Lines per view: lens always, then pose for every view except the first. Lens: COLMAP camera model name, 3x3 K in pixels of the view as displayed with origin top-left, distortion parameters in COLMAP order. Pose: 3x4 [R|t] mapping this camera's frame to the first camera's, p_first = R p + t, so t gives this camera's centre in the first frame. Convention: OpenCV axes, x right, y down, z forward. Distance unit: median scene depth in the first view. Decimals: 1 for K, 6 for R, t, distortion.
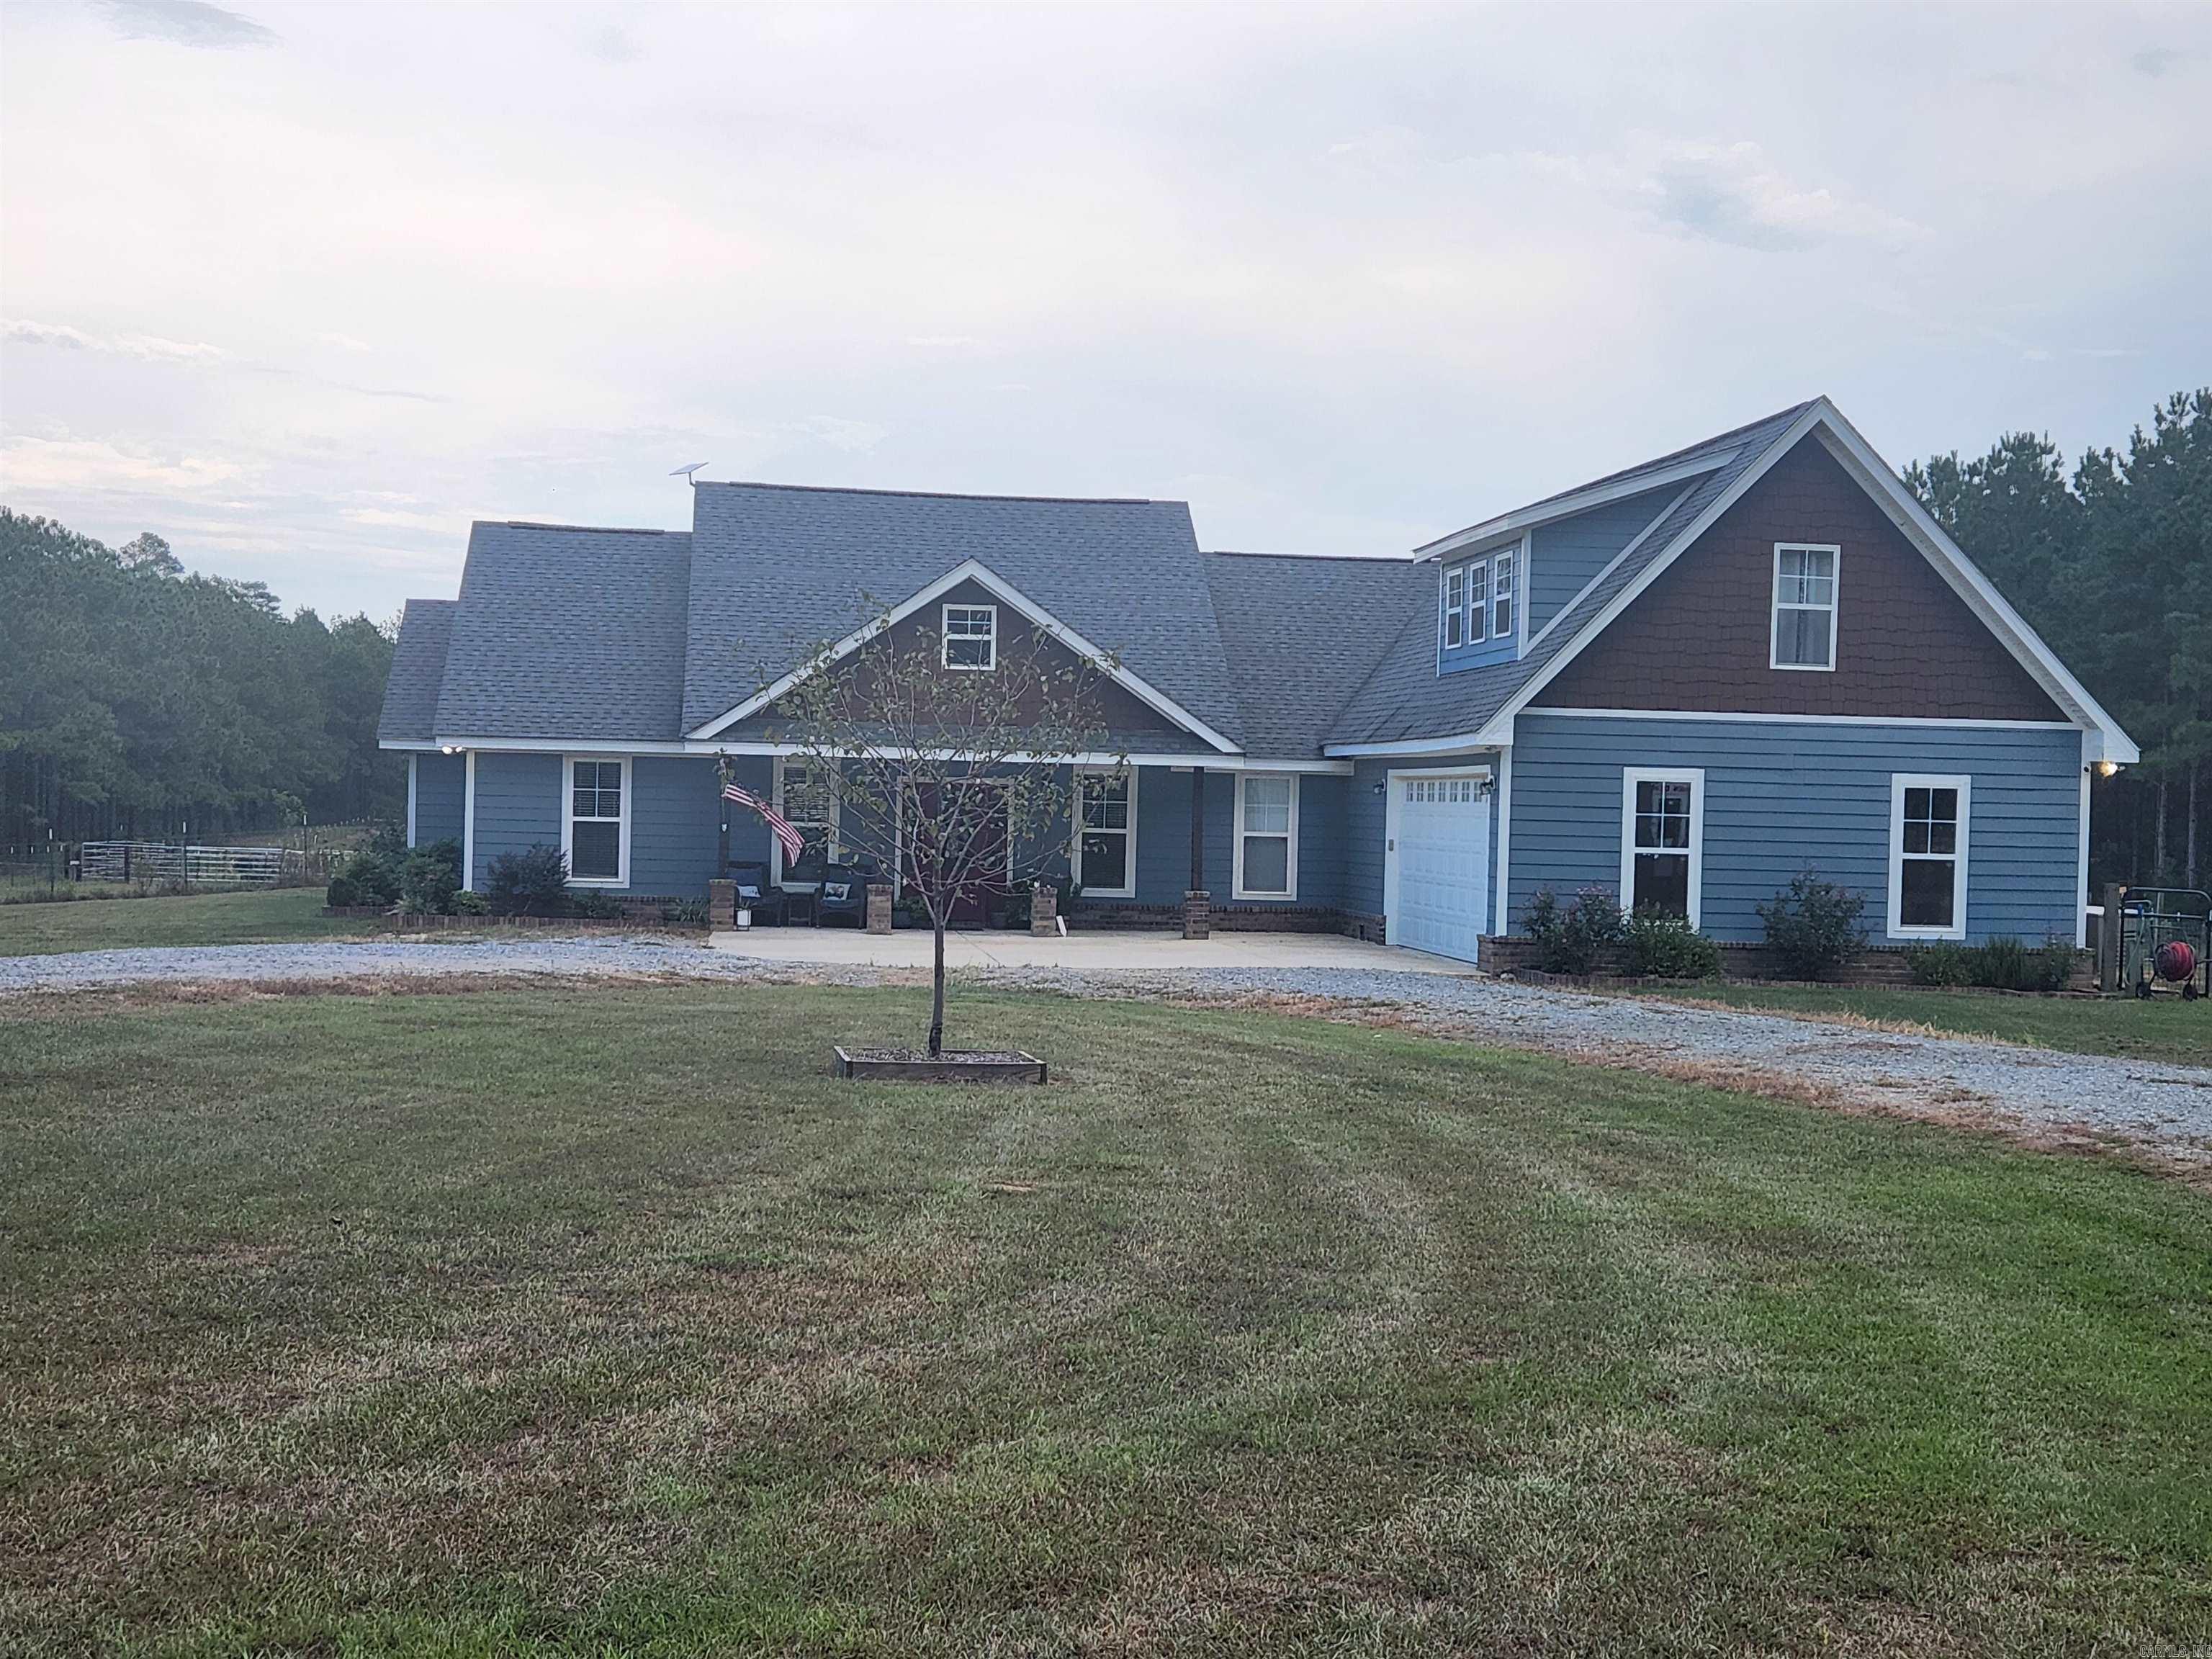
lens RADIAL K [[2680.4, 0, 1106.0], [0, 2680.4, 829.5], [0, 0, 1]] dist [0.086331, -0.002682]
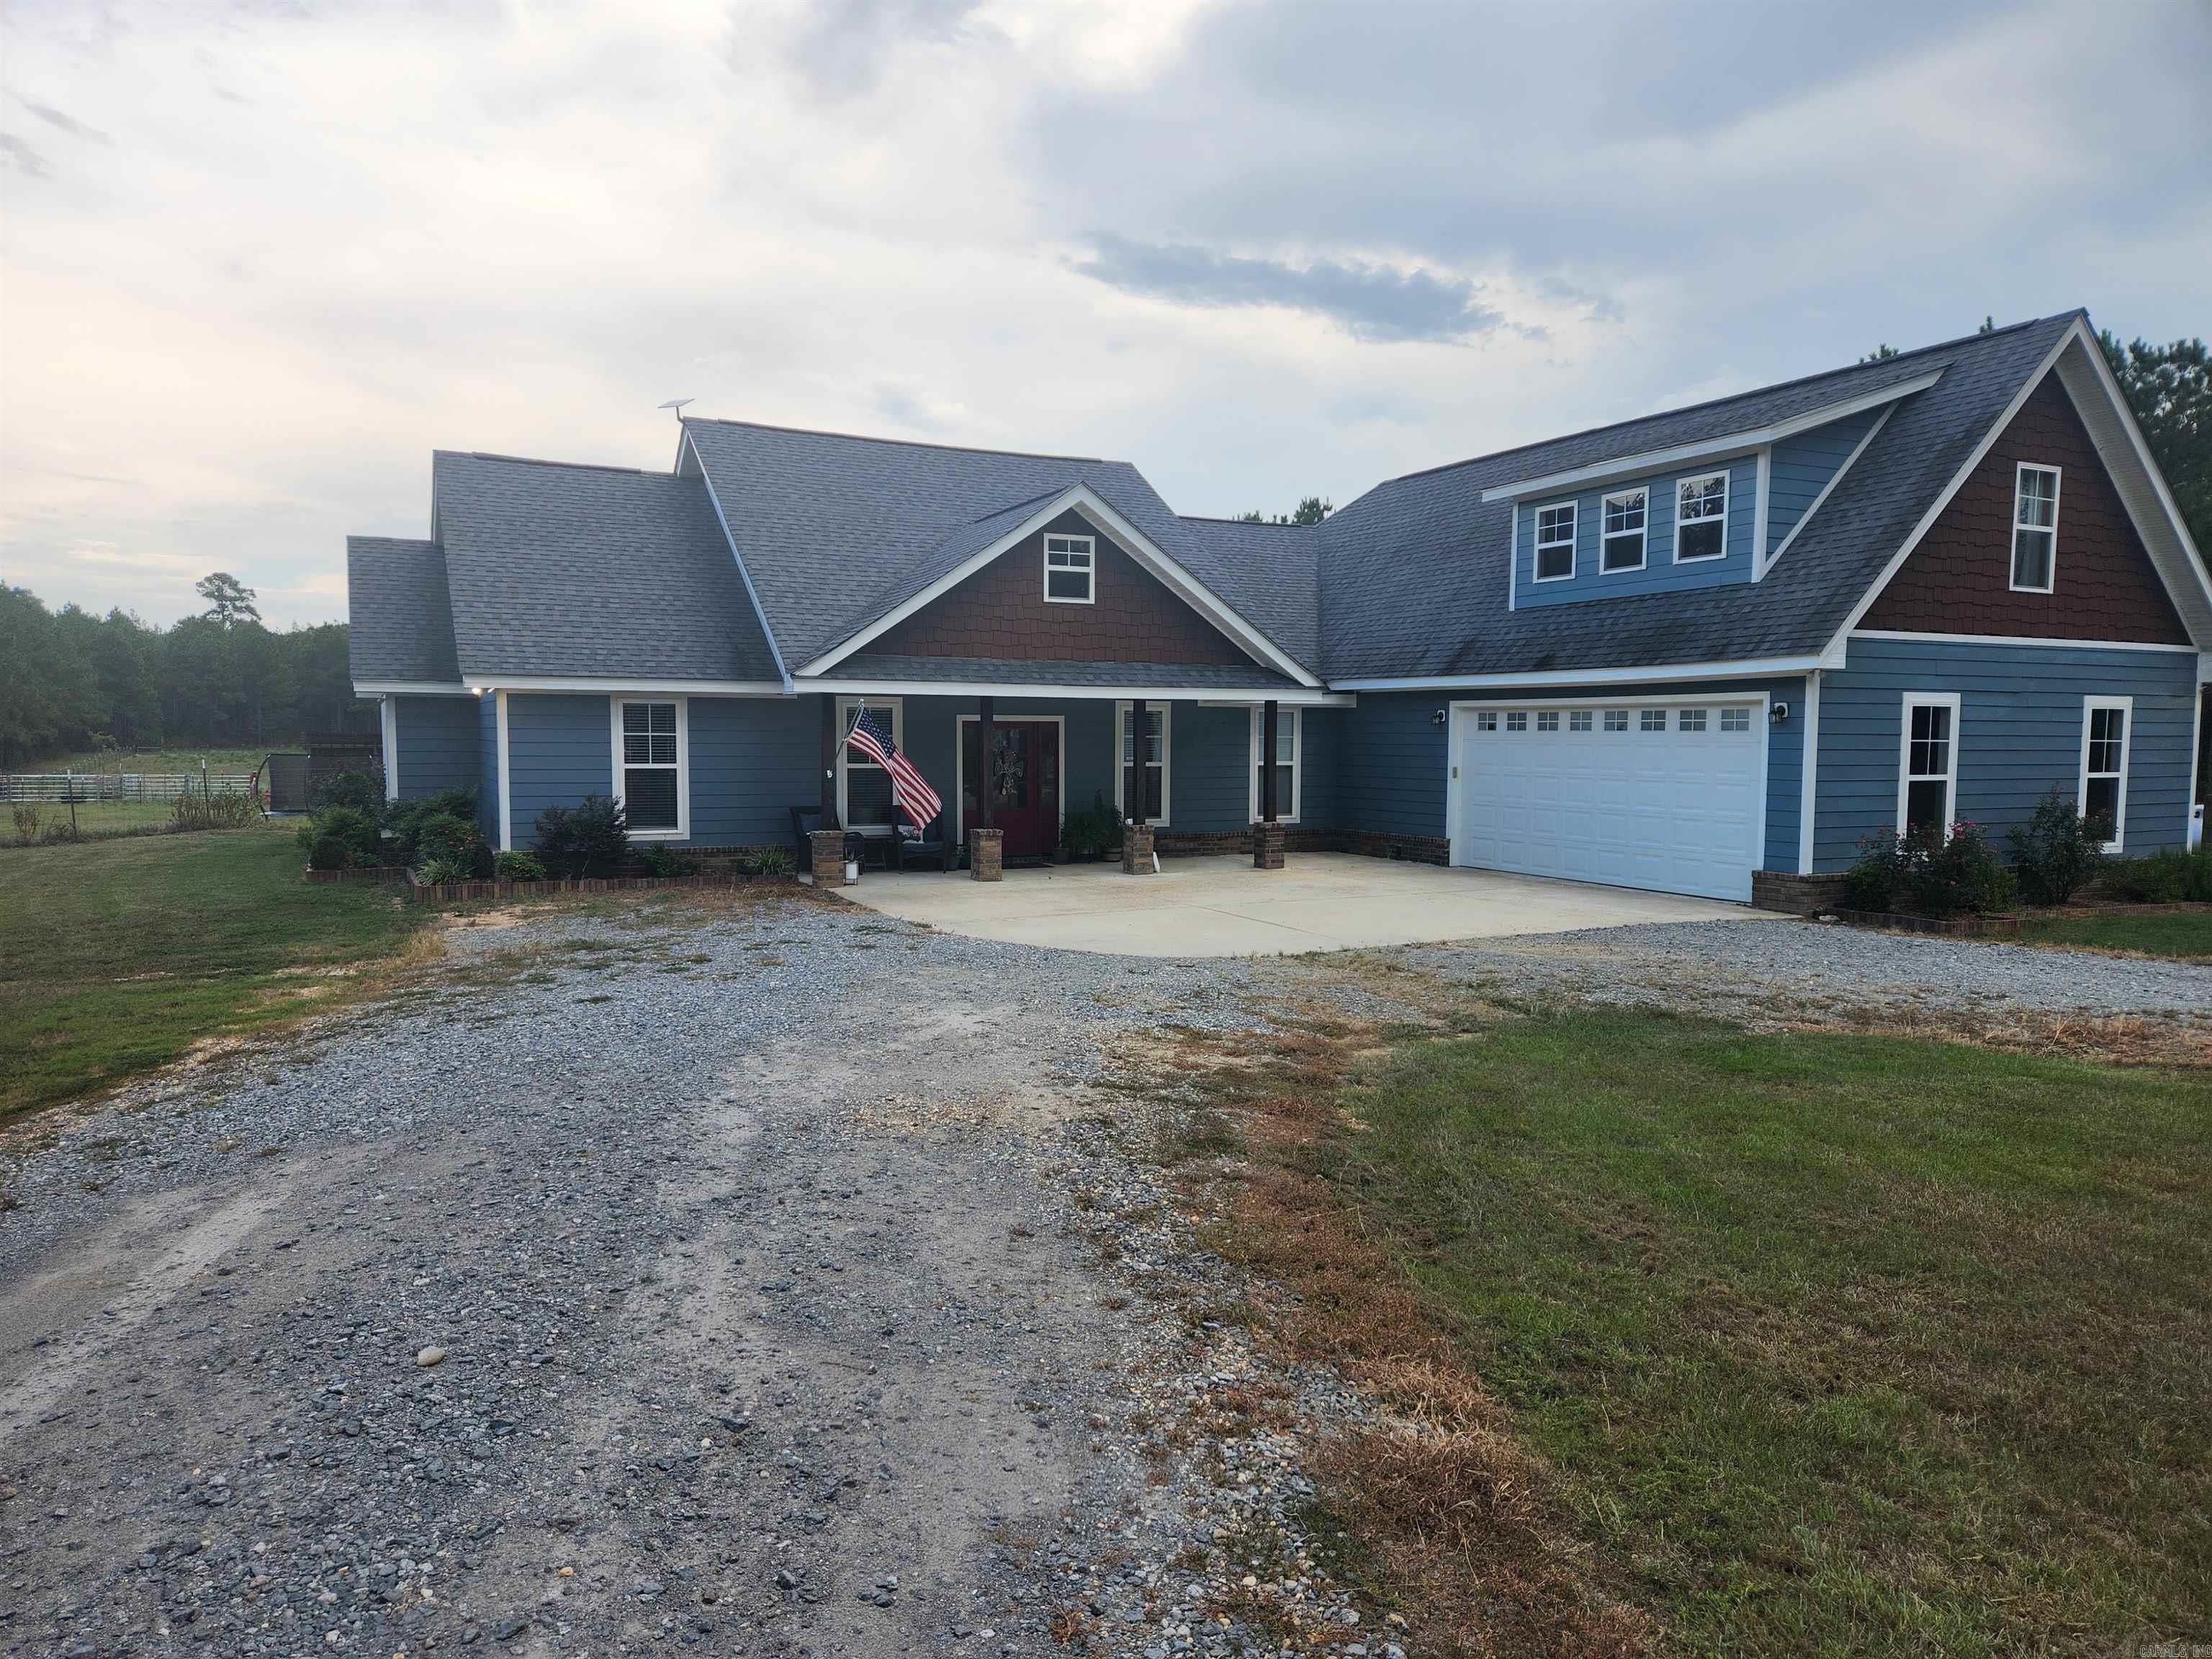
lens RADIAL K [[1464.6, 0, 1106.0], [0, 1464.6, 829.5], [0, 0, 1]] dist [0.083325, -0.075769]
pose [[0.949981, -0.039233, 0.309833, -0.204883], [0.020092, 0.997701, 0.064730, -0.012041], [-0.311661, -0.055268, 0.948585, 0.487763]]
